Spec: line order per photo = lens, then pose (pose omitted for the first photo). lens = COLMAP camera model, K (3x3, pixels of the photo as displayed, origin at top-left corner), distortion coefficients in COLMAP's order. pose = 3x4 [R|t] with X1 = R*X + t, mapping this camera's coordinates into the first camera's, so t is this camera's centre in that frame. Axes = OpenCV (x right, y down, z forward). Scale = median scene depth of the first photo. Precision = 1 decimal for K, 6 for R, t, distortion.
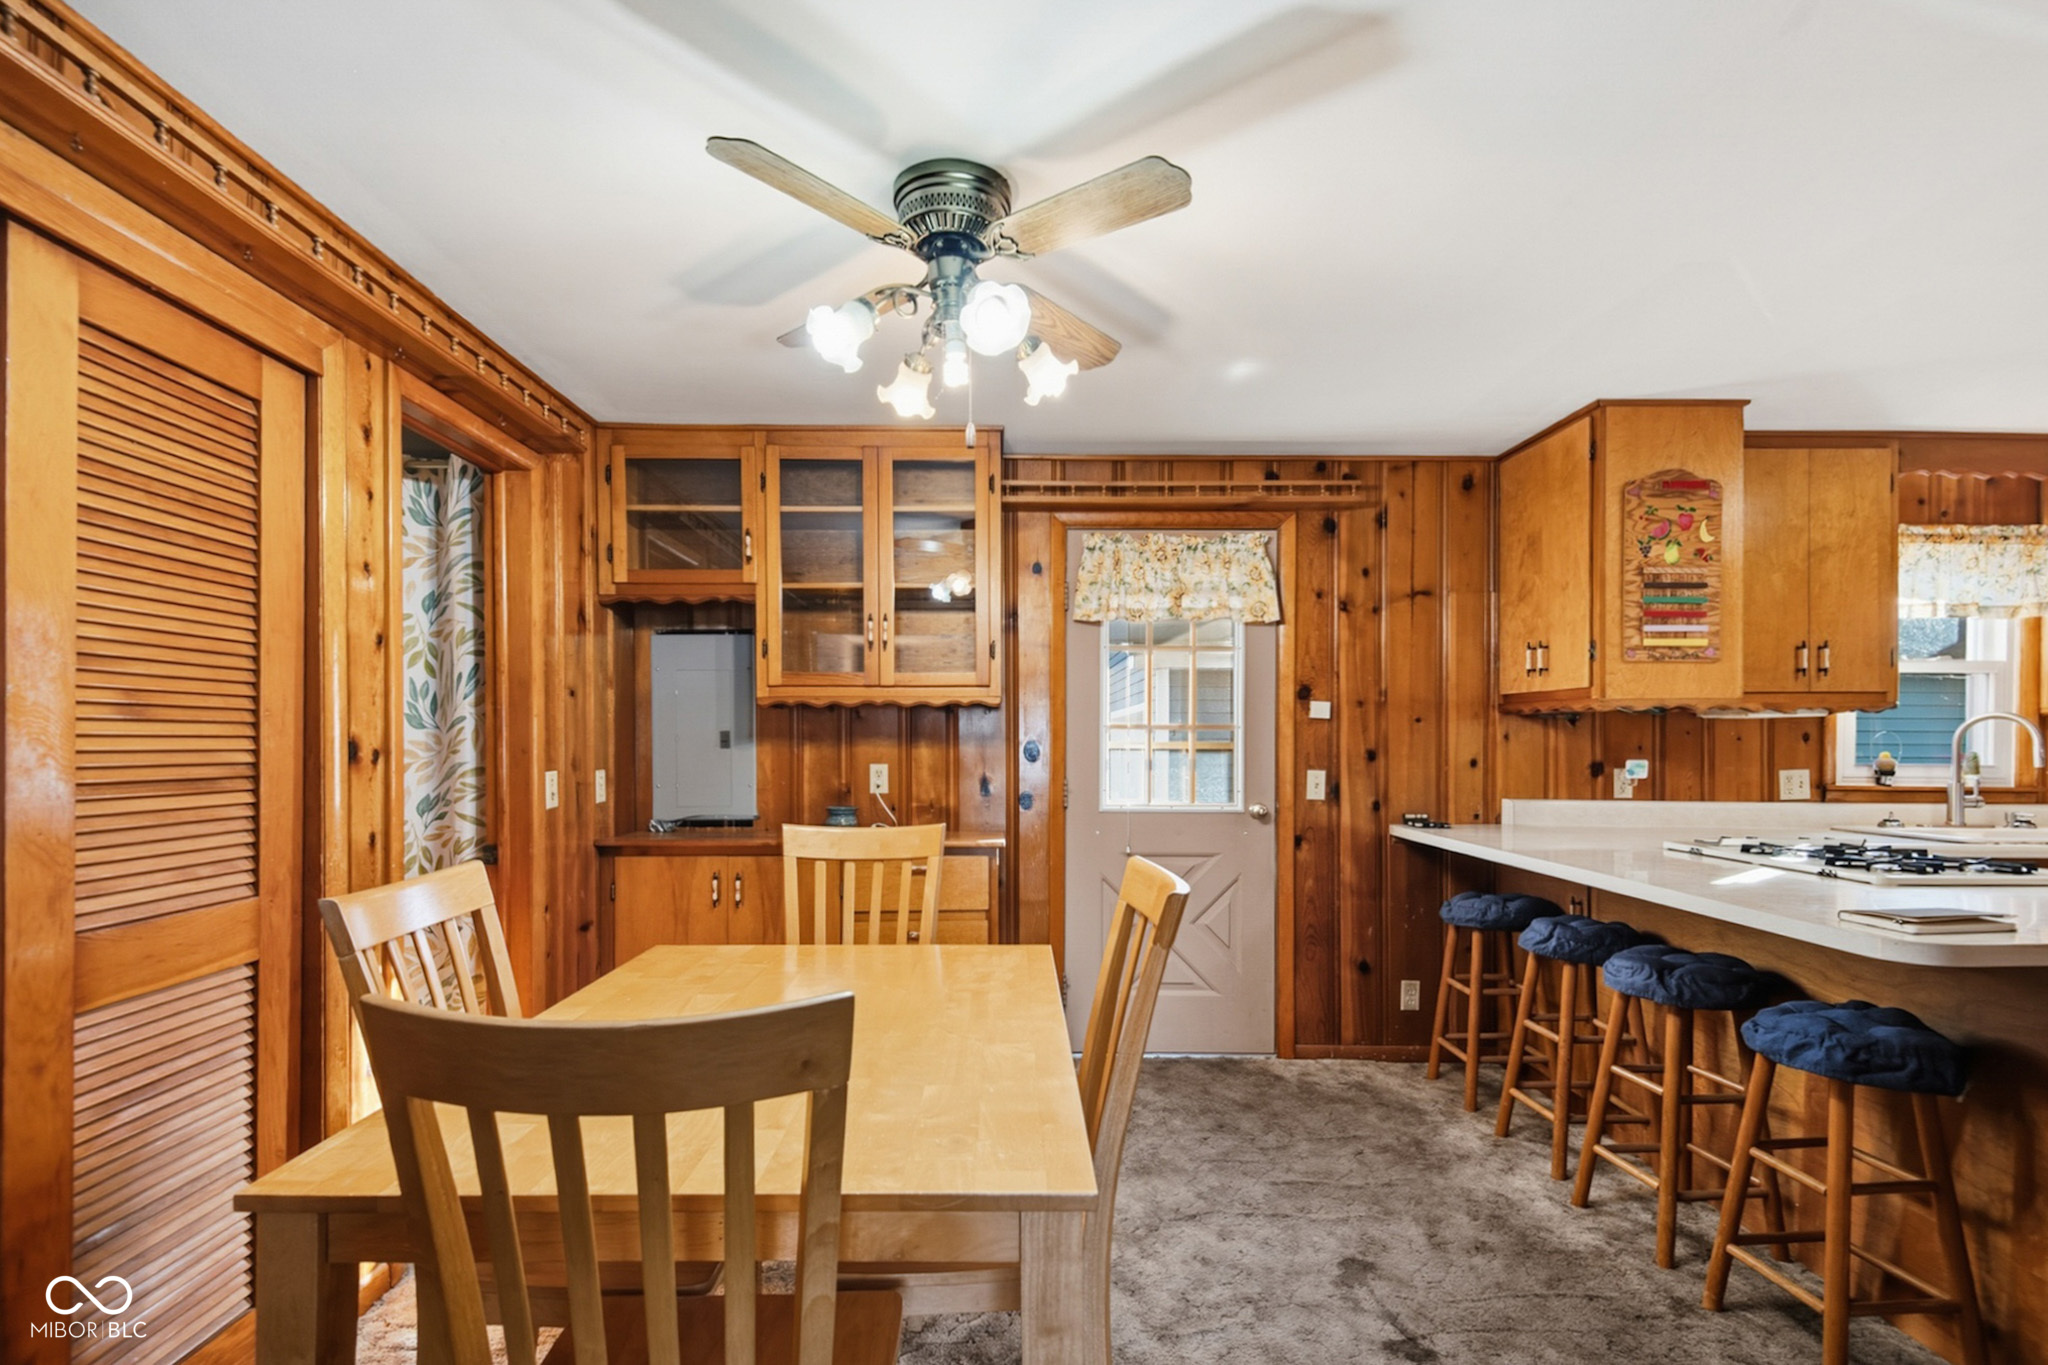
lens RADIAL K [[929.8, 0, 1038.5], [0, 929.8, 684.2], [0, 0, 1]] dist [0.009844, -0.000637]
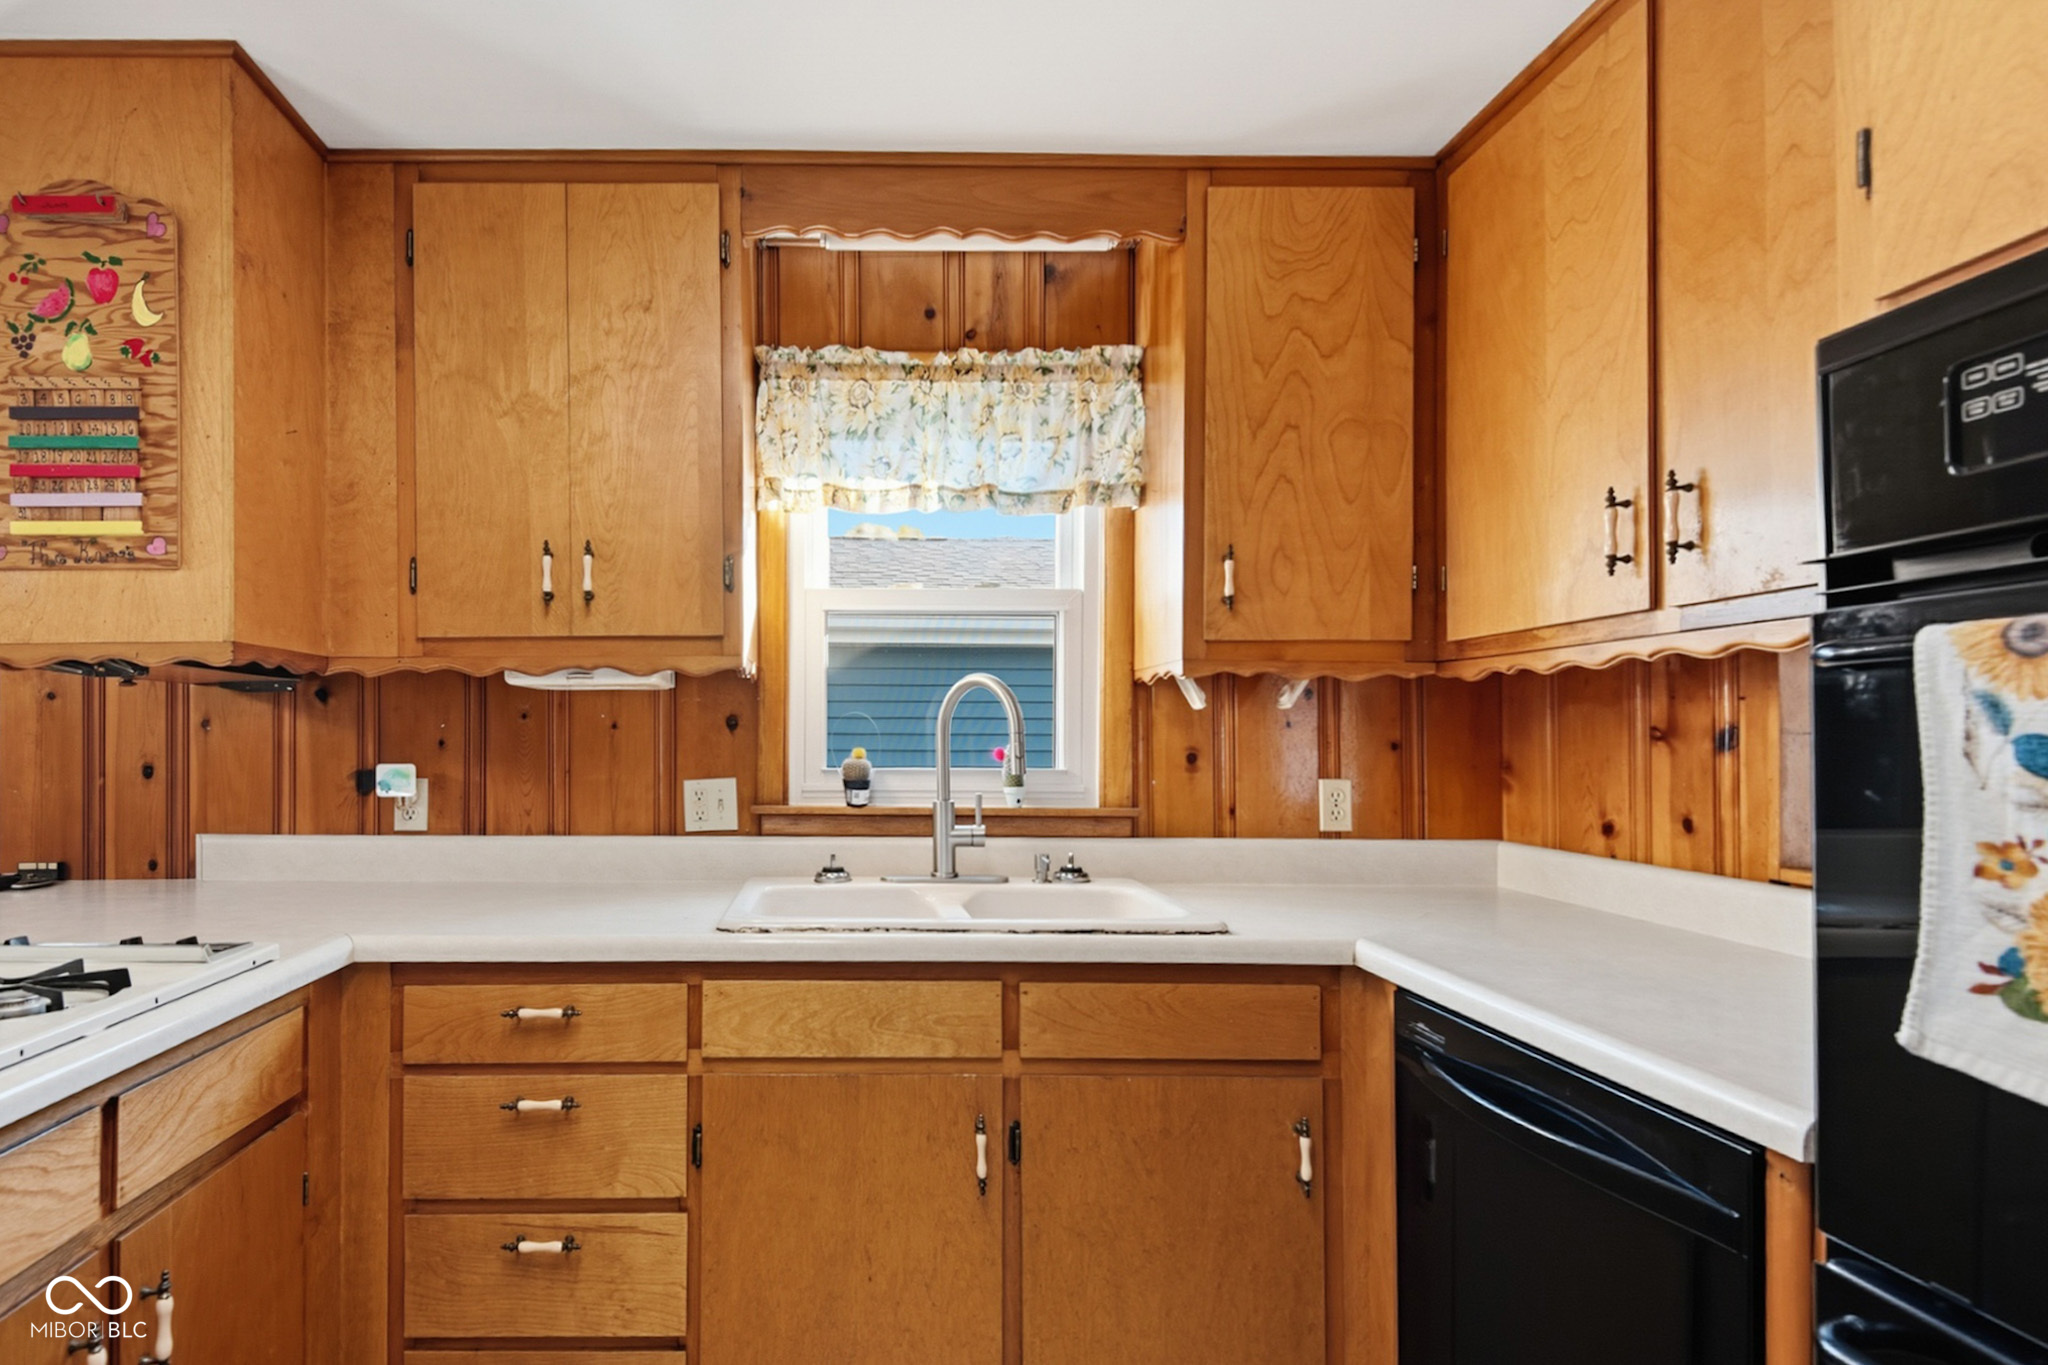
lens RADIAL K [[929.8, 0, 1010.3], [0, 929.8, 681.0], [0, 0, 1]] dist [0.009844, -0.000637]
pose [[0.999921, -0.004559, -0.011724, 1.024402], [0.004491, 0.999973, -0.005853, 0.036005], [0.011751, 0.005799, 0.999914, 0.441079]]
